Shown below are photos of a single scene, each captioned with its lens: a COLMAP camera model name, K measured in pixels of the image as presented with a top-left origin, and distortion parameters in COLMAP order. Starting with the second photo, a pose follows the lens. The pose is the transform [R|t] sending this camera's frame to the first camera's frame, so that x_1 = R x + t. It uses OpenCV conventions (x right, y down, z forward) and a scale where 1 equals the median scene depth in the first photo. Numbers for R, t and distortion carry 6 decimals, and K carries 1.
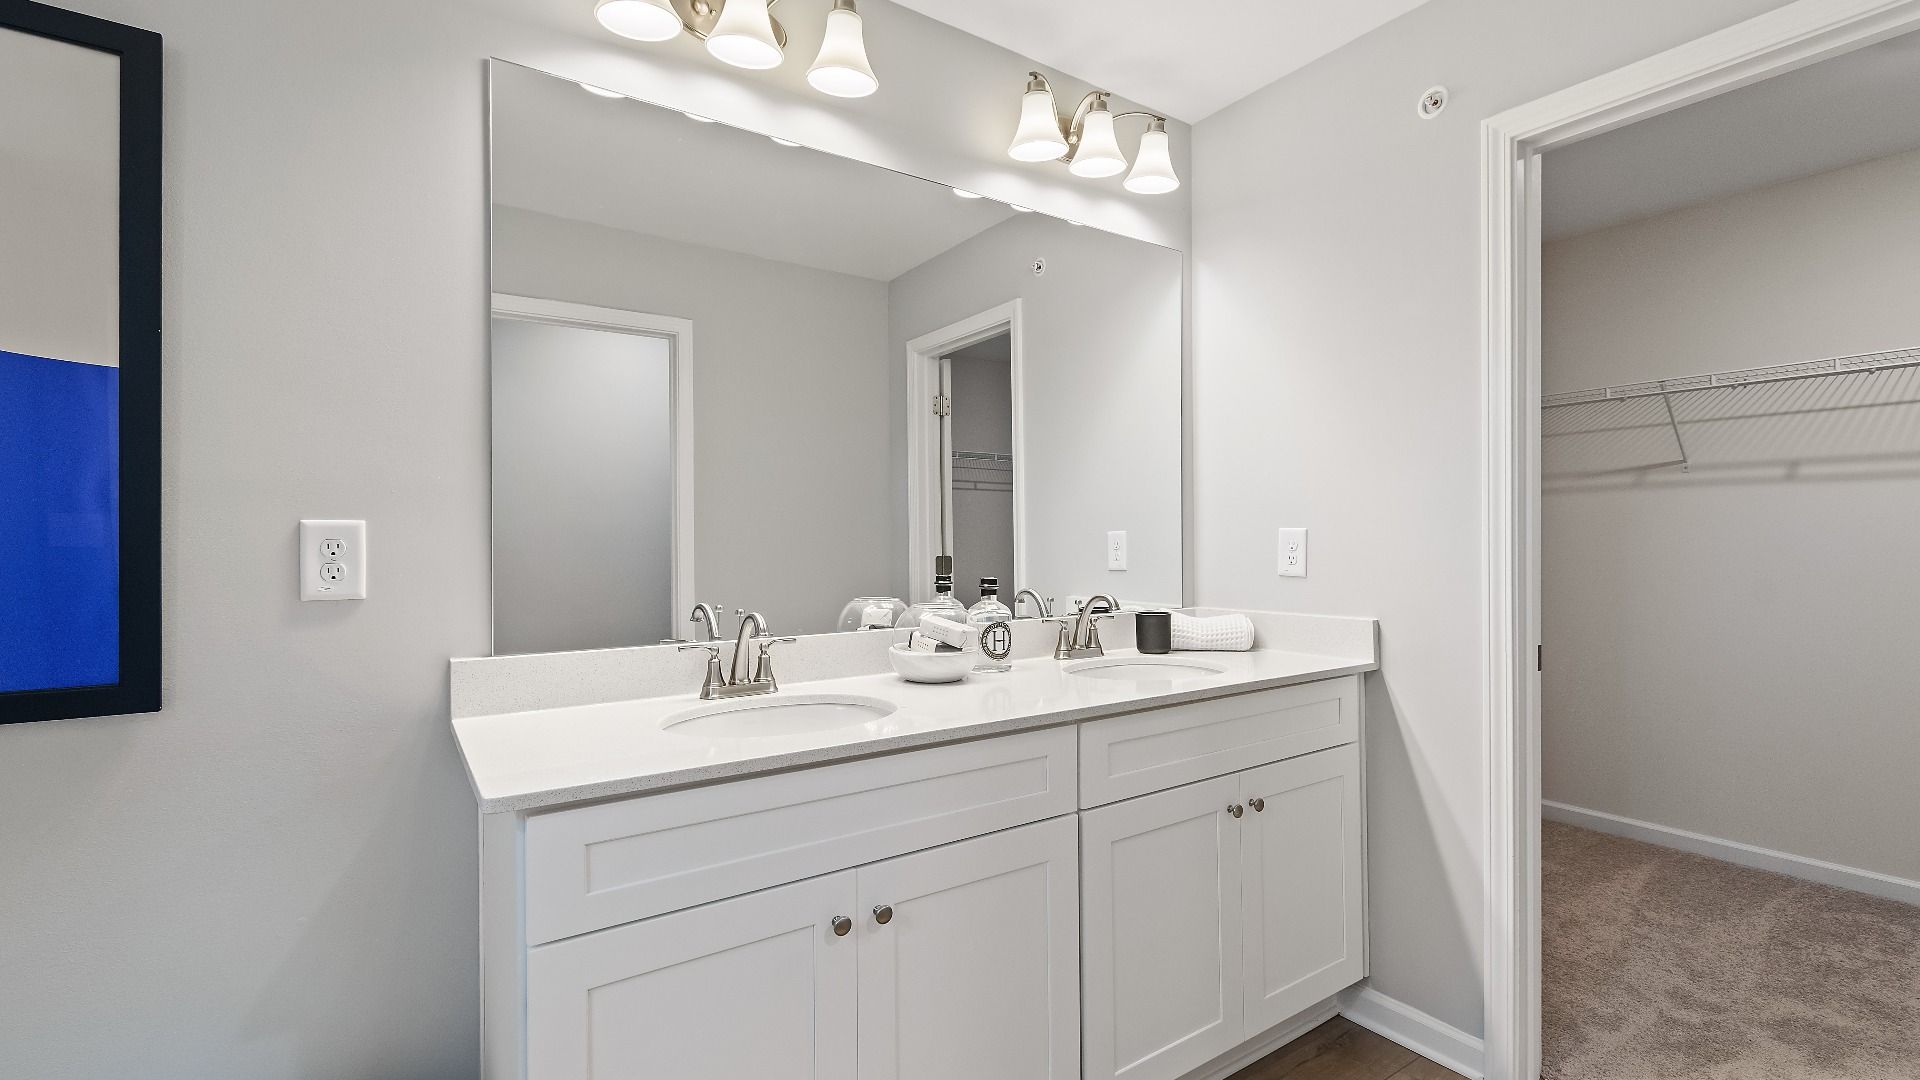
lens RADIAL K [[835.2, 0, 956.0], [0, 835.2, 538.2], [0, 0, 1]] dist [0.002037, 0.000080]
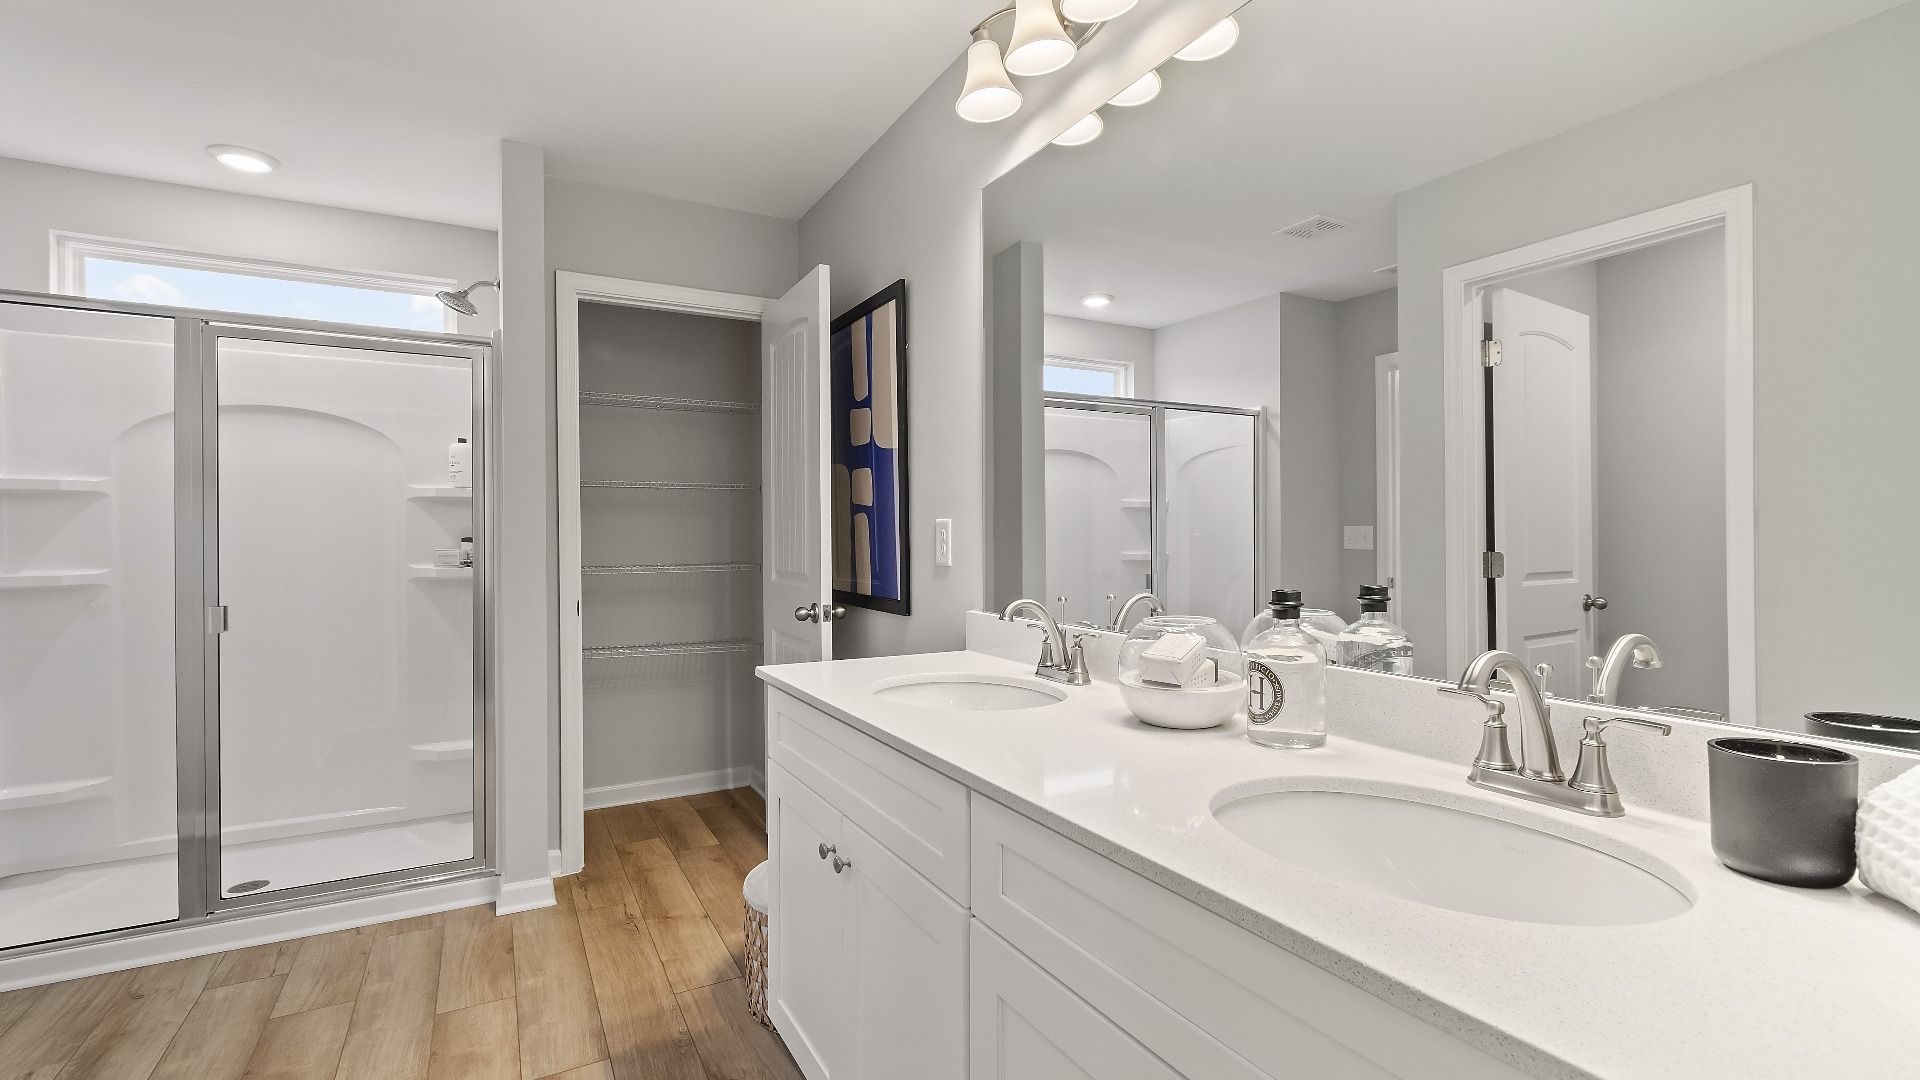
lens RADIAL K [[835.2, 0, 961.1], [0, 835.2, 542.4], [0, 0, 1]] dist [0.002037, 0.000080]
pose [[-0.080512, 0.012346, -0.996677, 0.759779], [0.010276, 0.999880, 0.011556, 0.004969], [0.996701, -0.009312, -0.080629, 0.940587]]
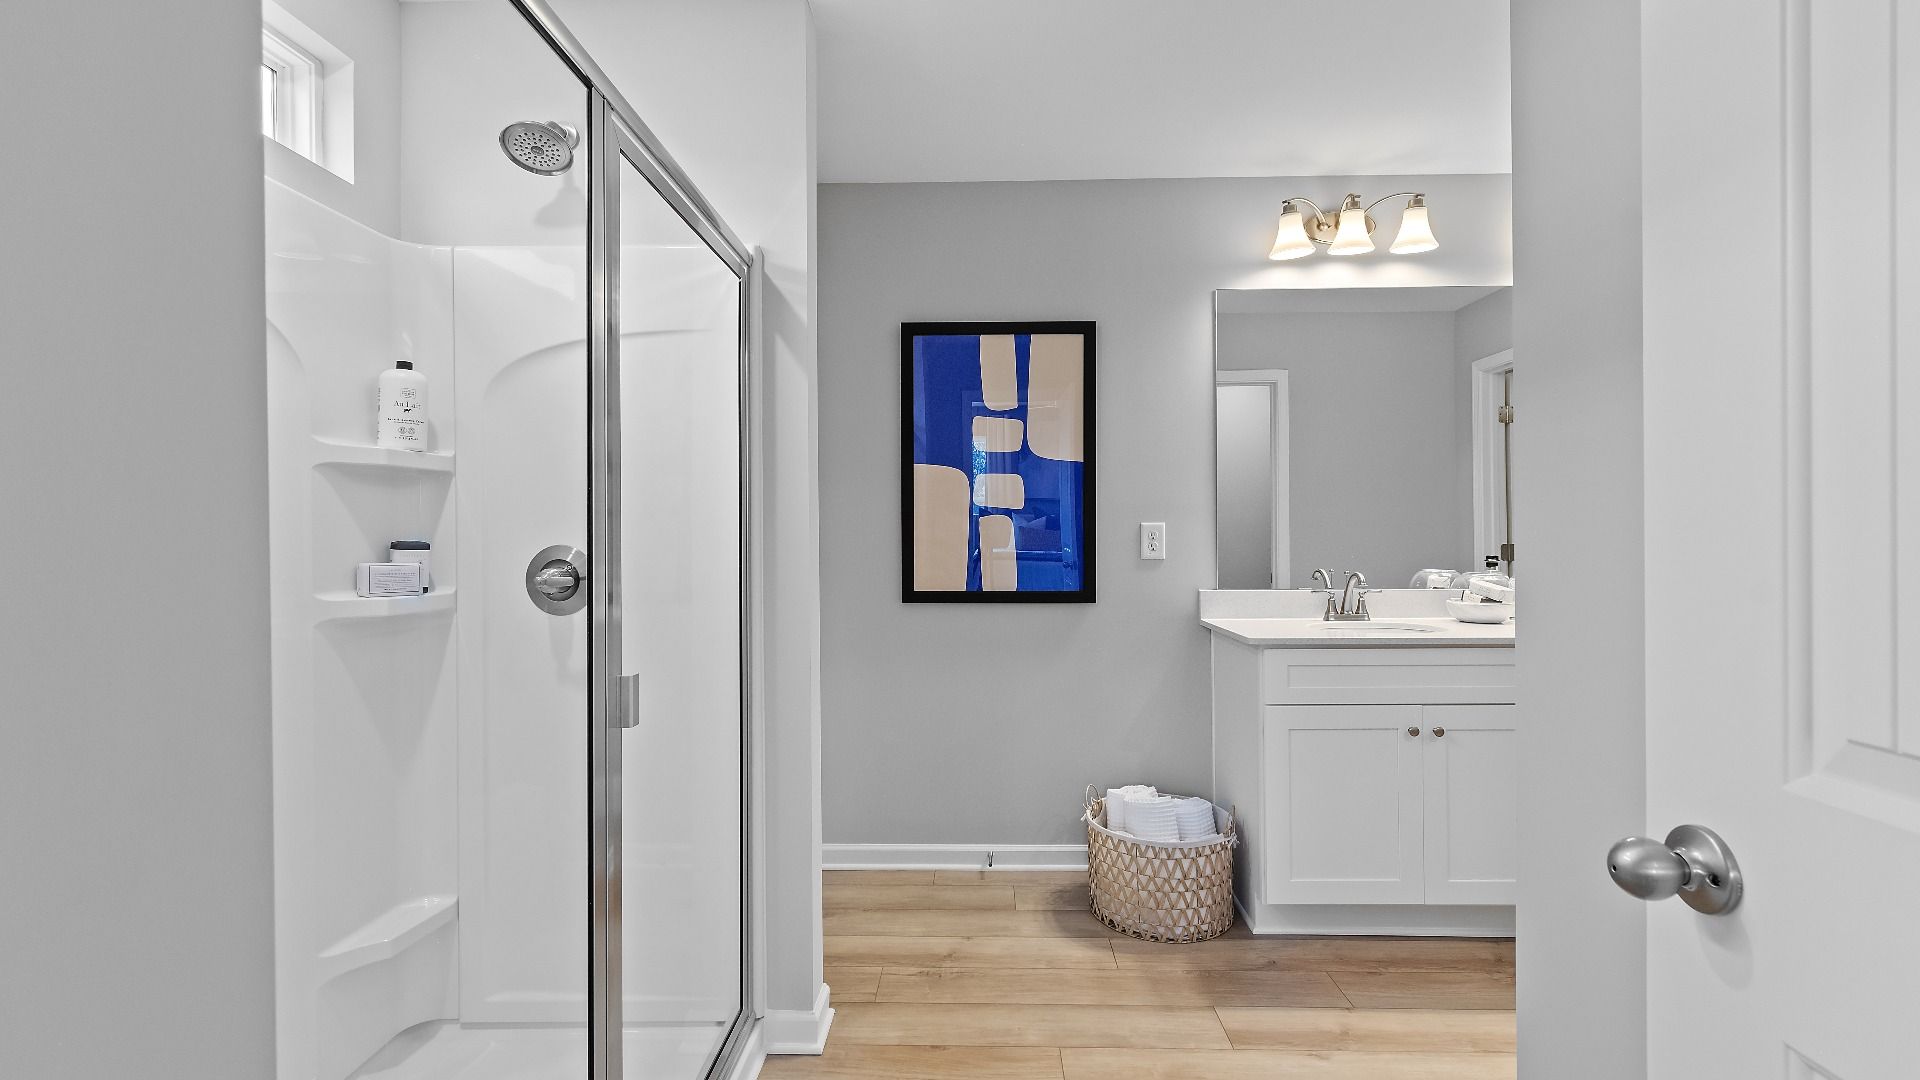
lens RADIAL K [[835.2, 0, 958.6], [0, 835.2, 536.5], [0, 0, 1]] dist [0.002037, 0.000080]
pose [[0.809331, 0.002201, -0.587349, 0.106733], [0.005273, 0.999925, 0.011013, -0.010152], [0.587329, -0.012010, 0.809259, -0.863194]]
